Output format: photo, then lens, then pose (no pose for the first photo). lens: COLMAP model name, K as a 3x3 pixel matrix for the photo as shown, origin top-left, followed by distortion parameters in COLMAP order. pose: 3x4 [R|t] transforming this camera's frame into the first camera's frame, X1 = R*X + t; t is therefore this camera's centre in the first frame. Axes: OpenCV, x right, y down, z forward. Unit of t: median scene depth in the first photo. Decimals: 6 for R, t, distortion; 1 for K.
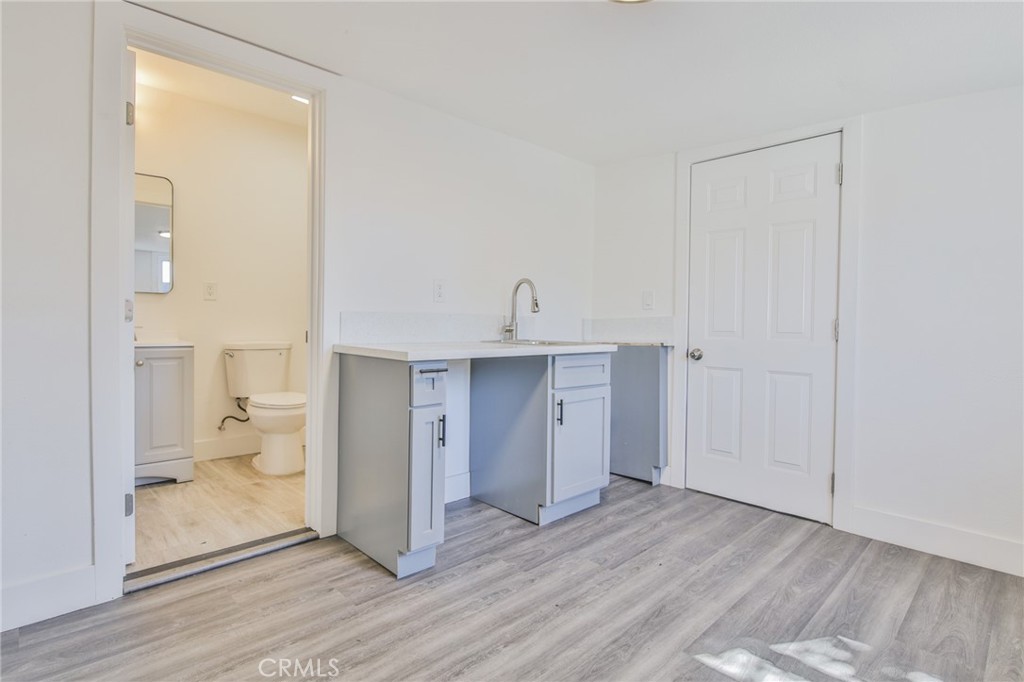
lens RADIAL K [[511.7, 0, 511.8], [0, 511.7, 328.2], [0, 0, 1]] dist [-0.001398, -0.000354]
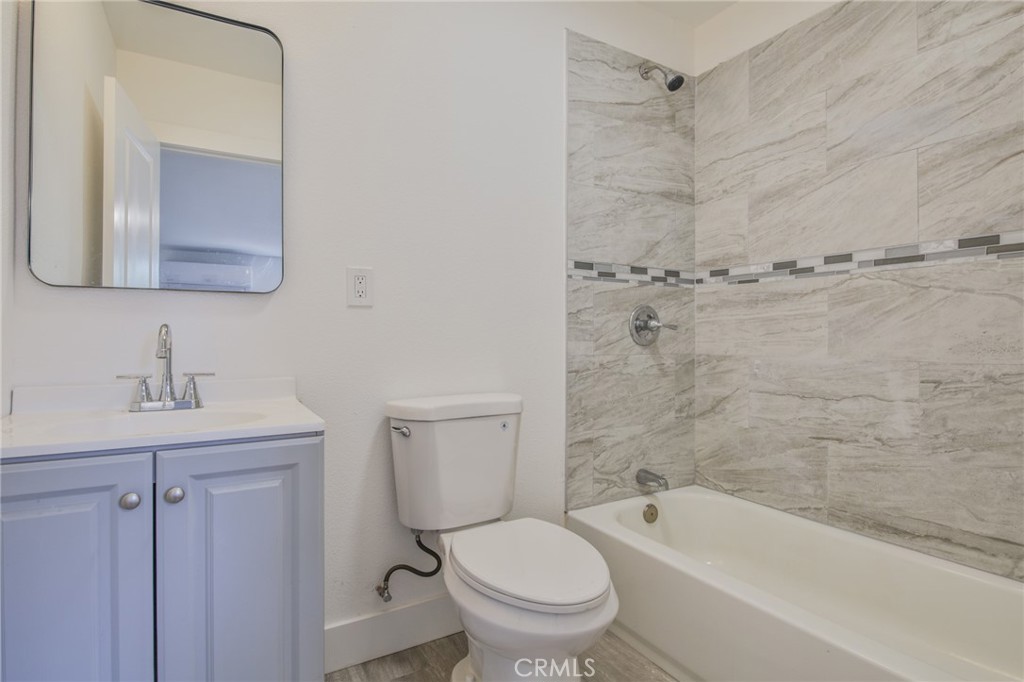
lens RADIAL K [[525.8, 0, 510.7], [0, 525.8, 333.8], [0, 0, 1]] dist [-0.004017, -0.001864]
pose [[0.971925, -0.013846, -0.234884, -0.351714], [0.009159, 0.999737, -0.021031, -0.020654], [0.235114, 0.018289, 0.971796, 0.580447]]
